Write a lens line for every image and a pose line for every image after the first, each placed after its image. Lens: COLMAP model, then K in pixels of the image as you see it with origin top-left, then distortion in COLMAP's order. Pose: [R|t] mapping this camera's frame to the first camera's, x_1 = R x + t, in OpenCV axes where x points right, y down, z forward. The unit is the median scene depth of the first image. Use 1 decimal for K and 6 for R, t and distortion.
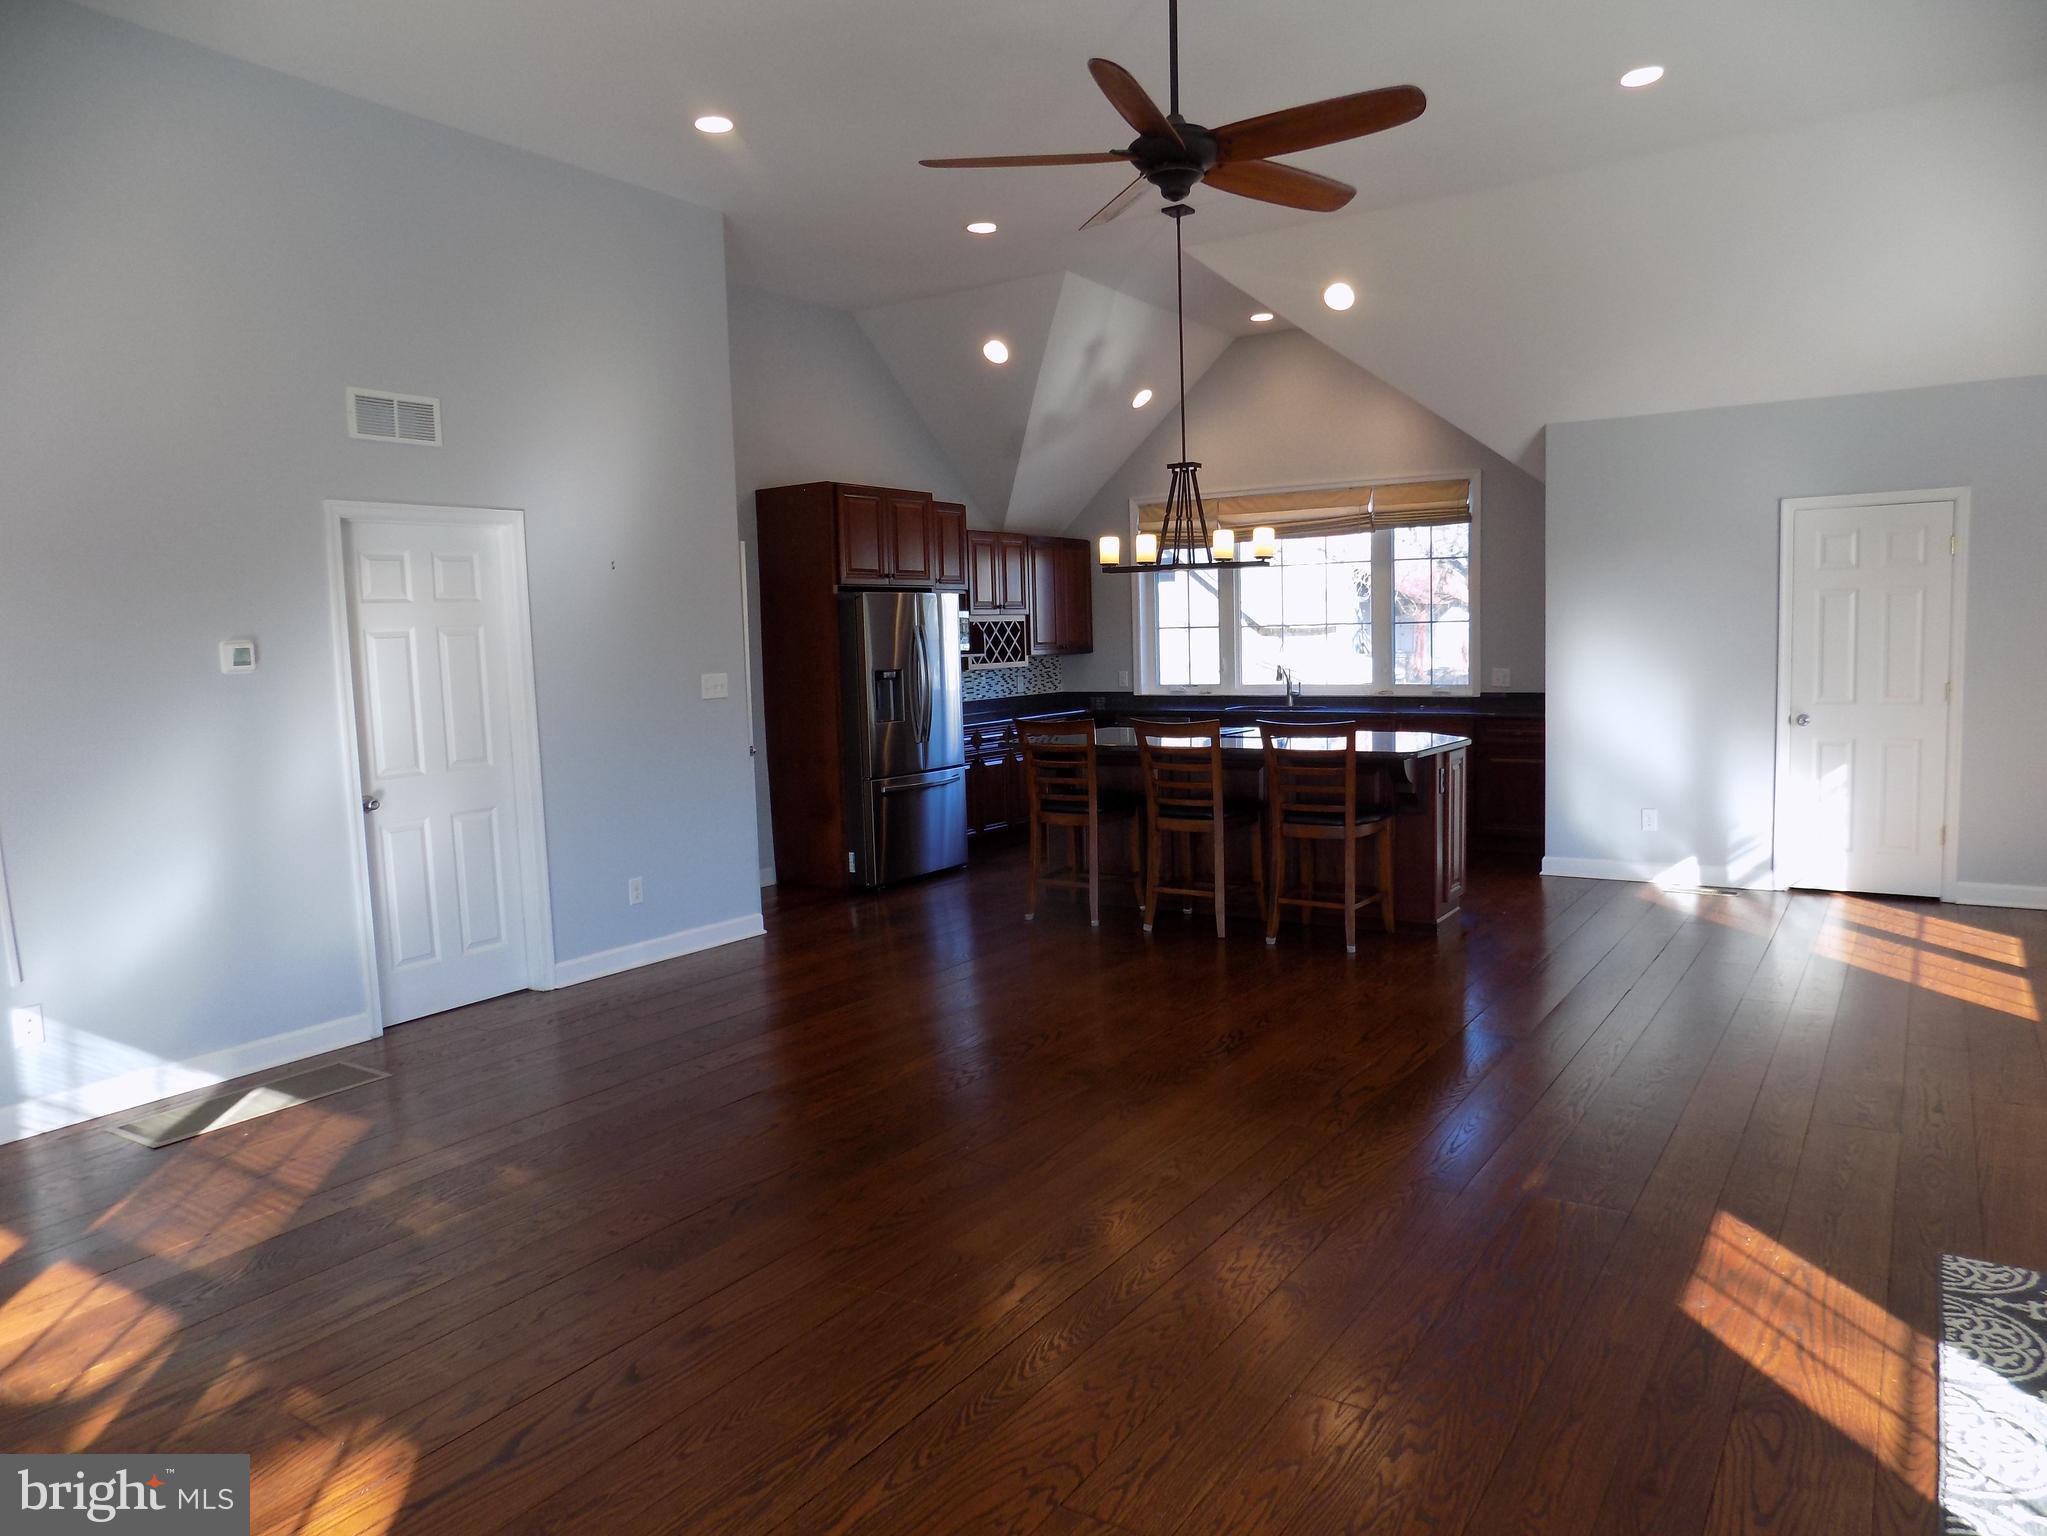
lens RADIAL K [[1381.4, 0, 1030.8], [0, 1381.4, 766.2], [0, 0, 1]] dist [-0.060567, 0.065044]
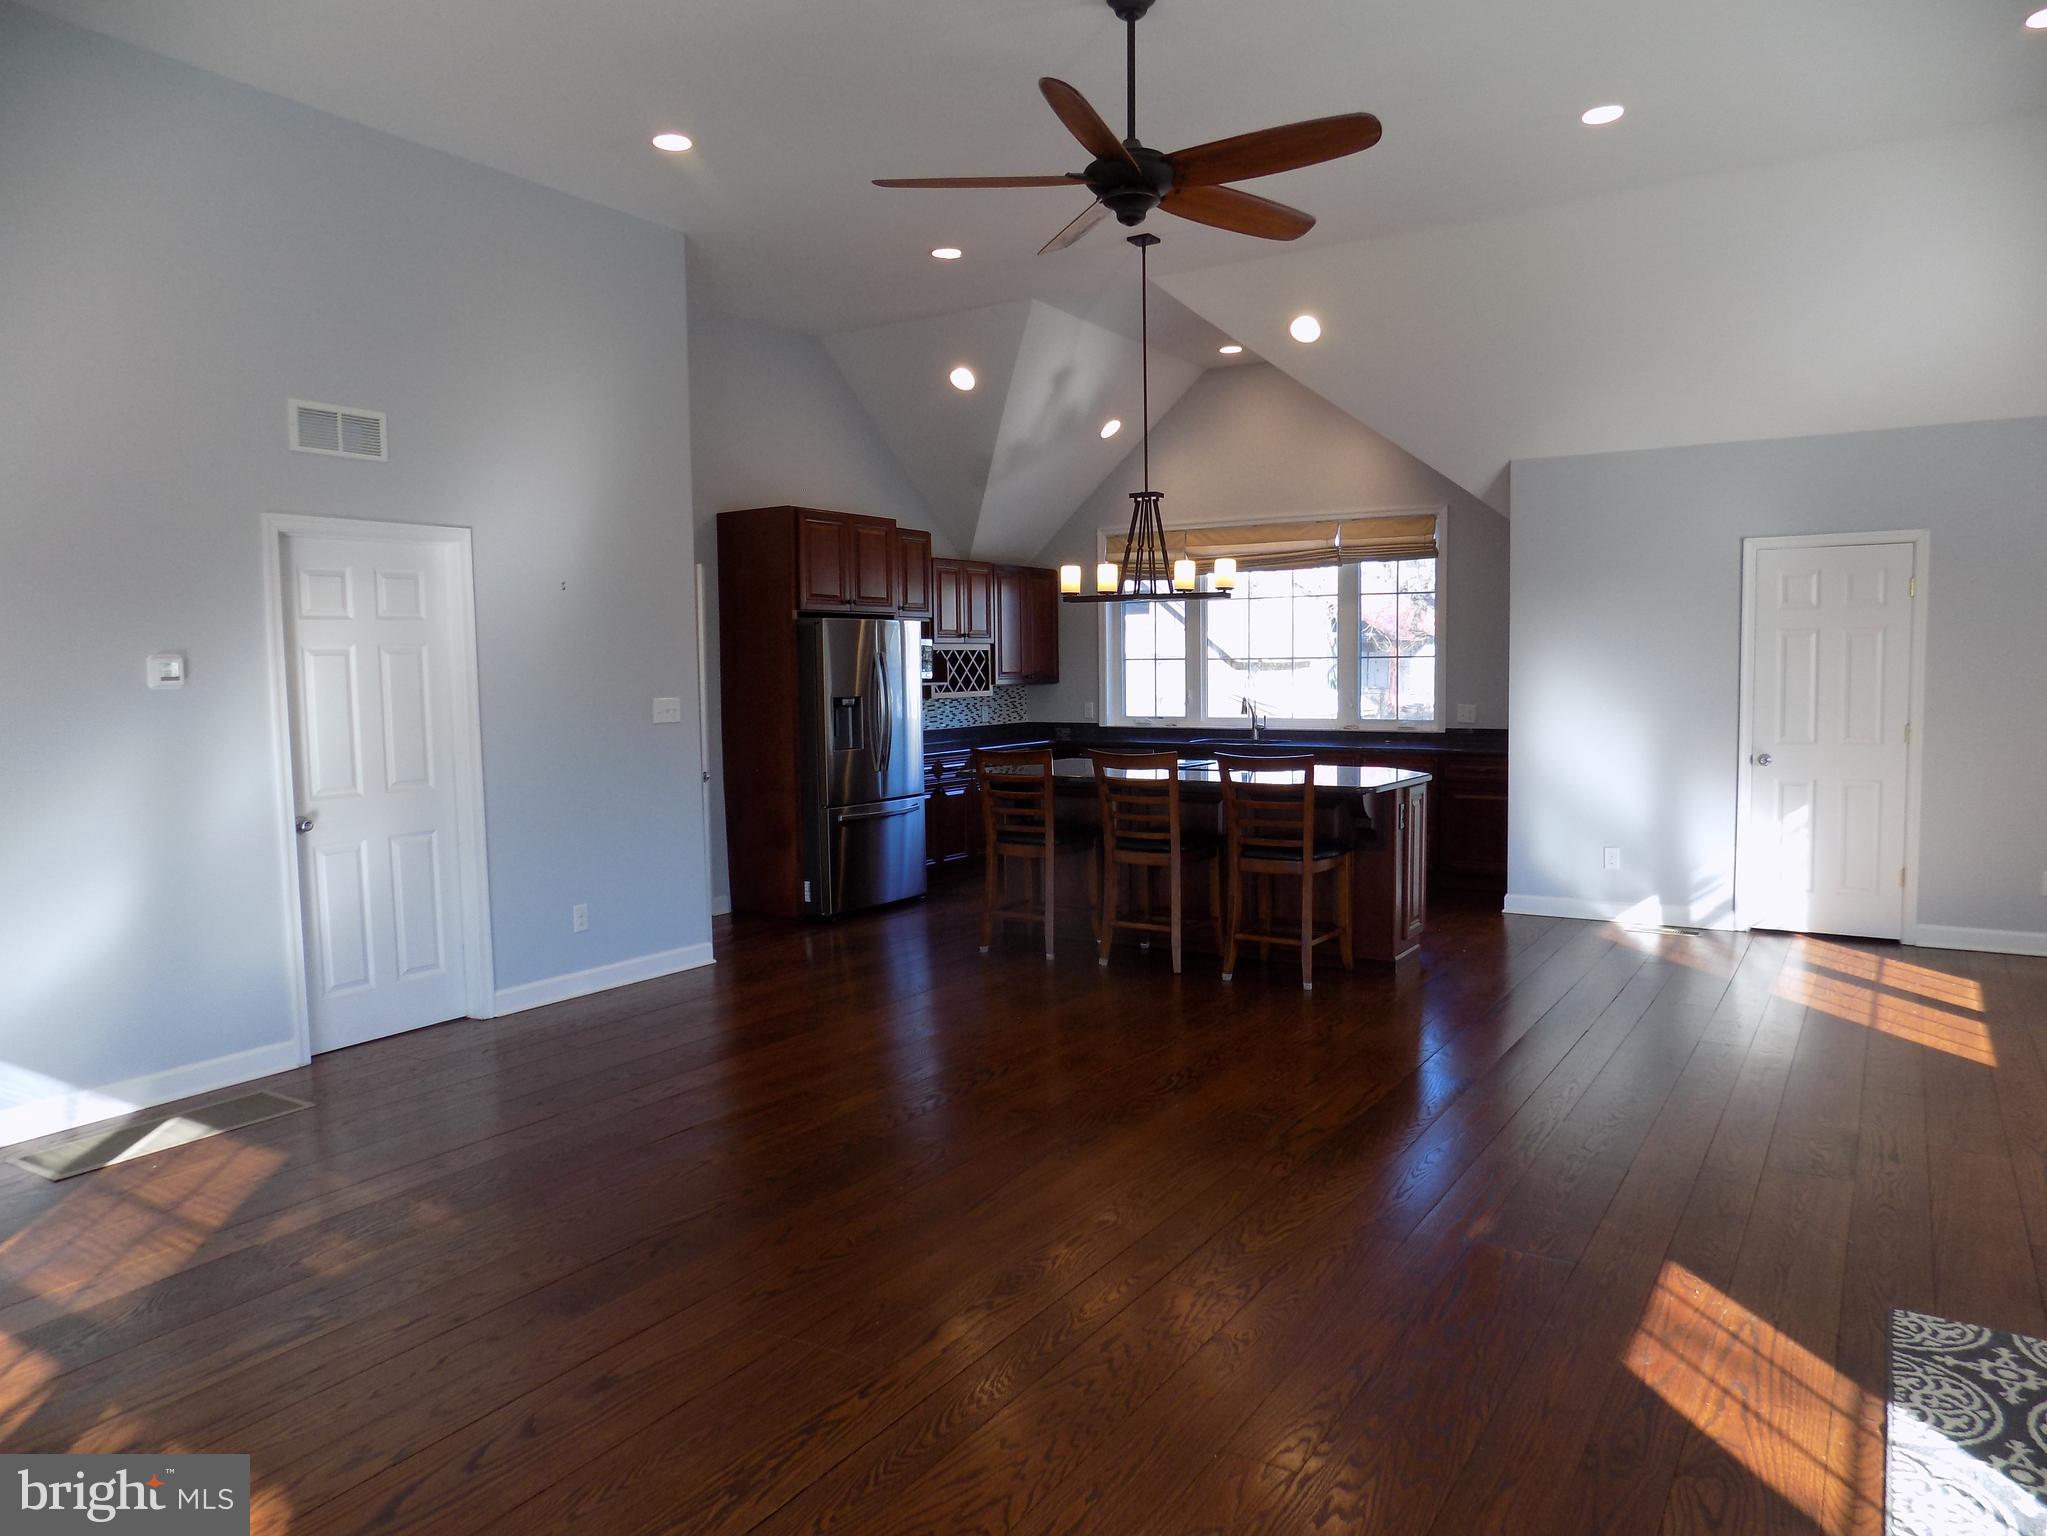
lens RADIAL K [[1381.4, 0, 1030.8], [0, 1381.4, 766.2], [0, 0, 1]] dist [-0.060567, 0.065044]
pose [[0.999758, 0.013998, 0.016953, 0.013944], [-0.013615, 0.999654, -0.022510, 0.000407], [-0.017262, 0.022274, 0.999603, 0.013181]]
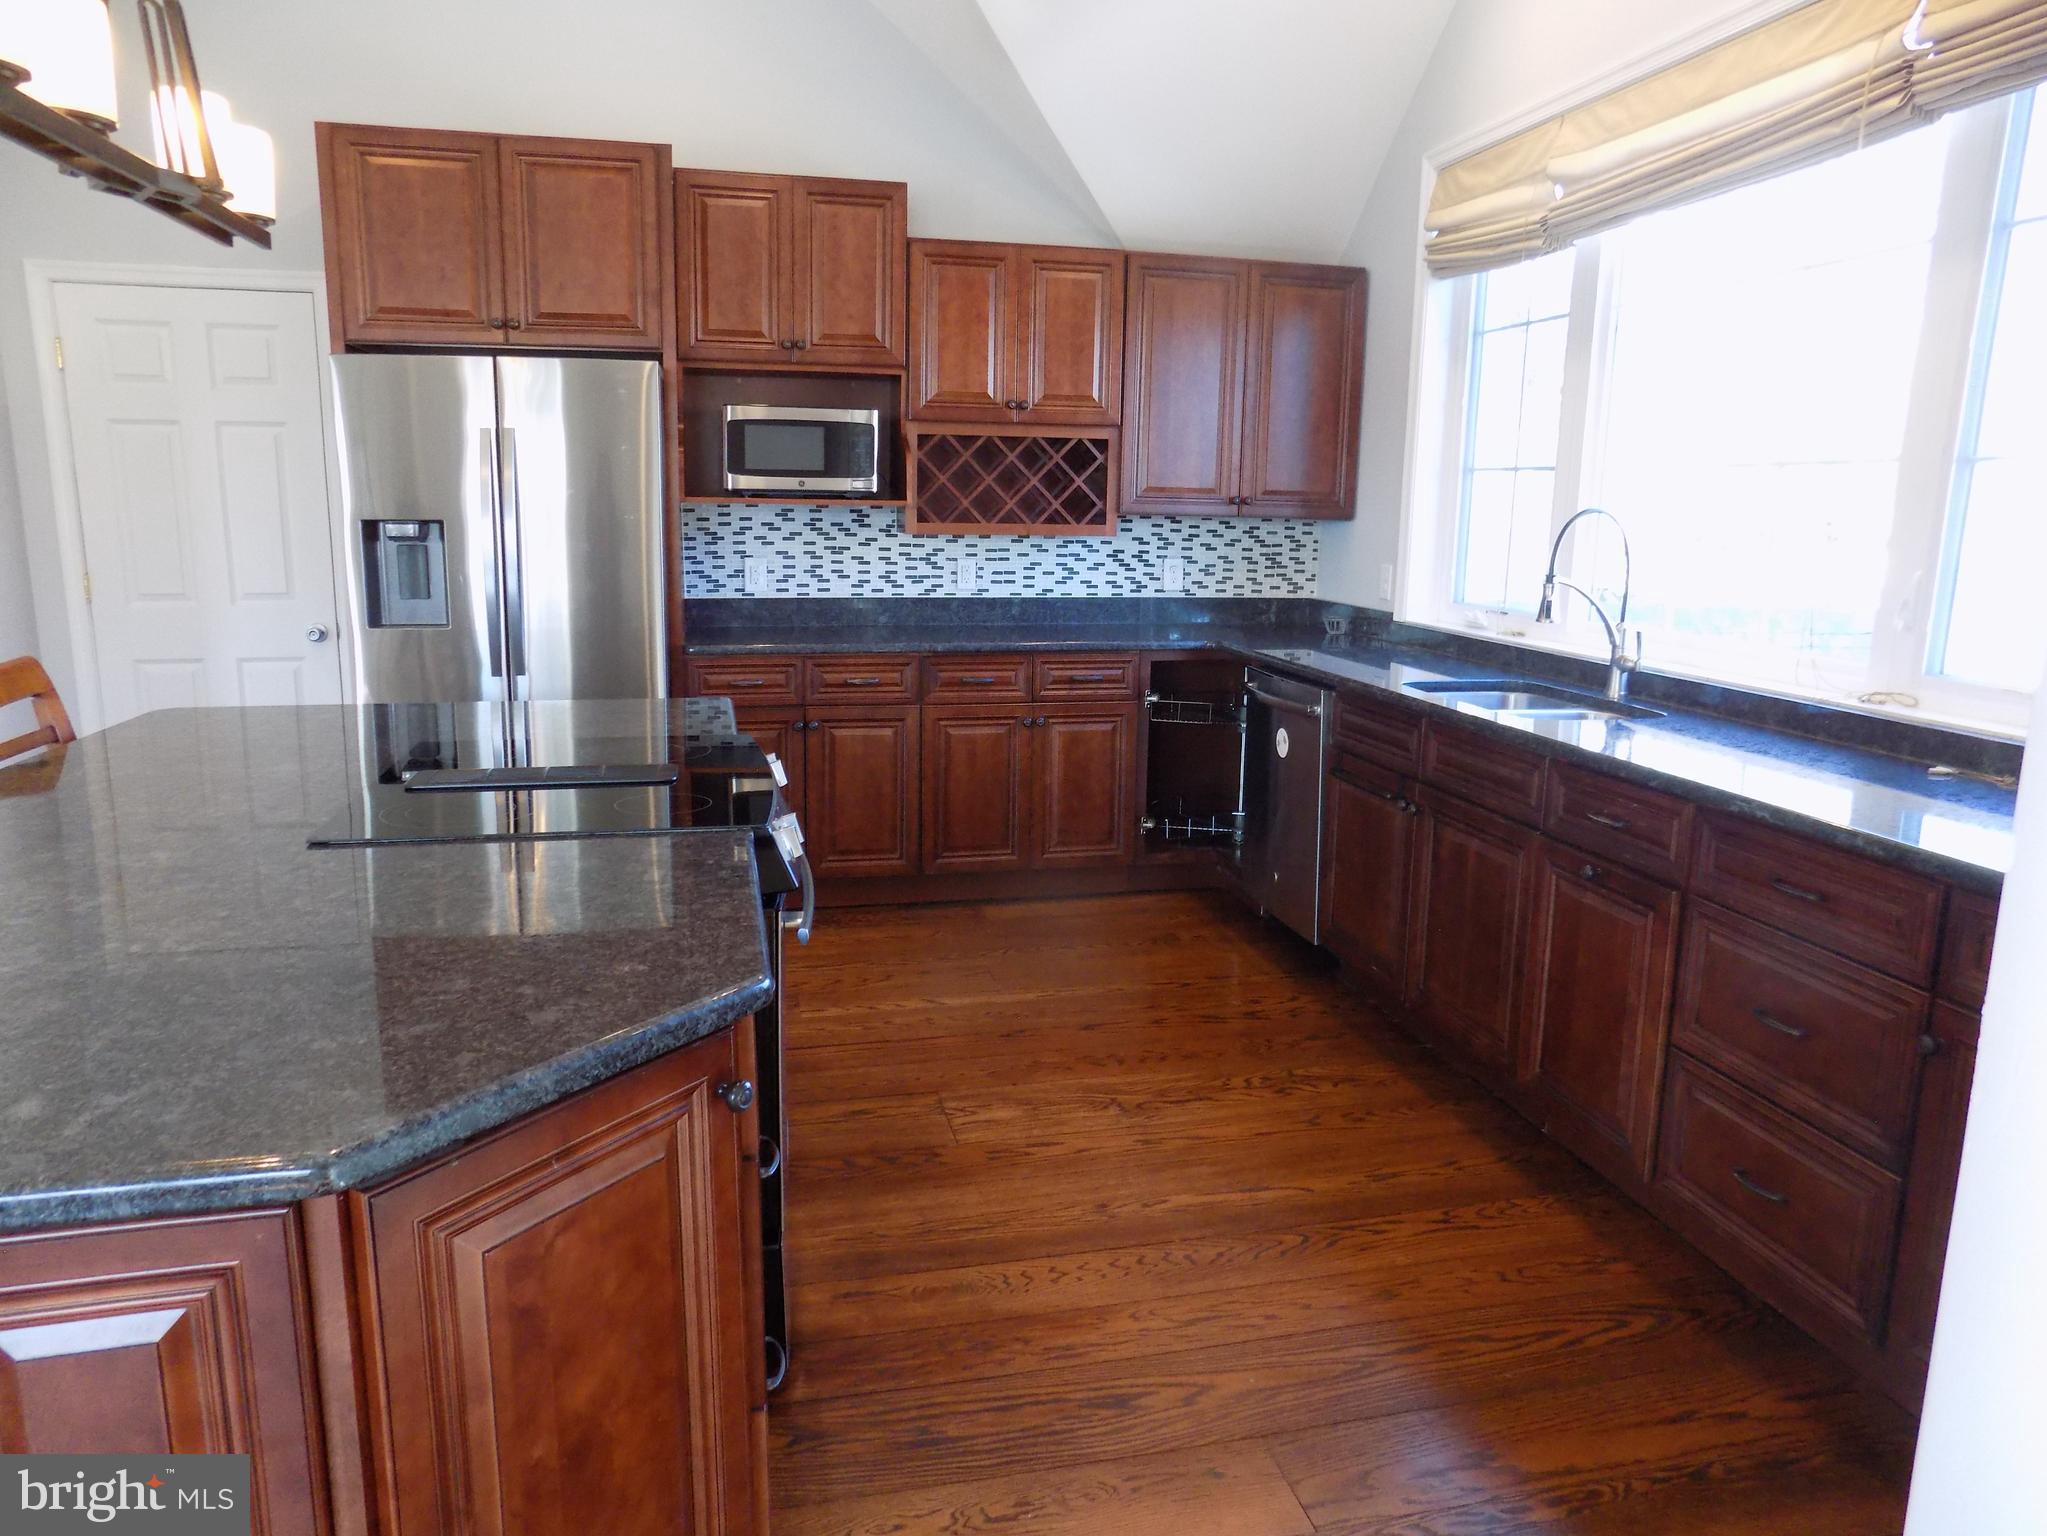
lens RADIAL K [[1388.3, 0, 1020.6], [0, 1388.3, 751.8], [0, 0, 1]] dist [-0.082577, 0.088525]
pose [[0.725437, 0.164252, -0.668403, 0.447209], [-0.104137, 0.986122, 0.129304, -0.084307], [0.680365, -0.024196, 0.732474, 0.921331]]
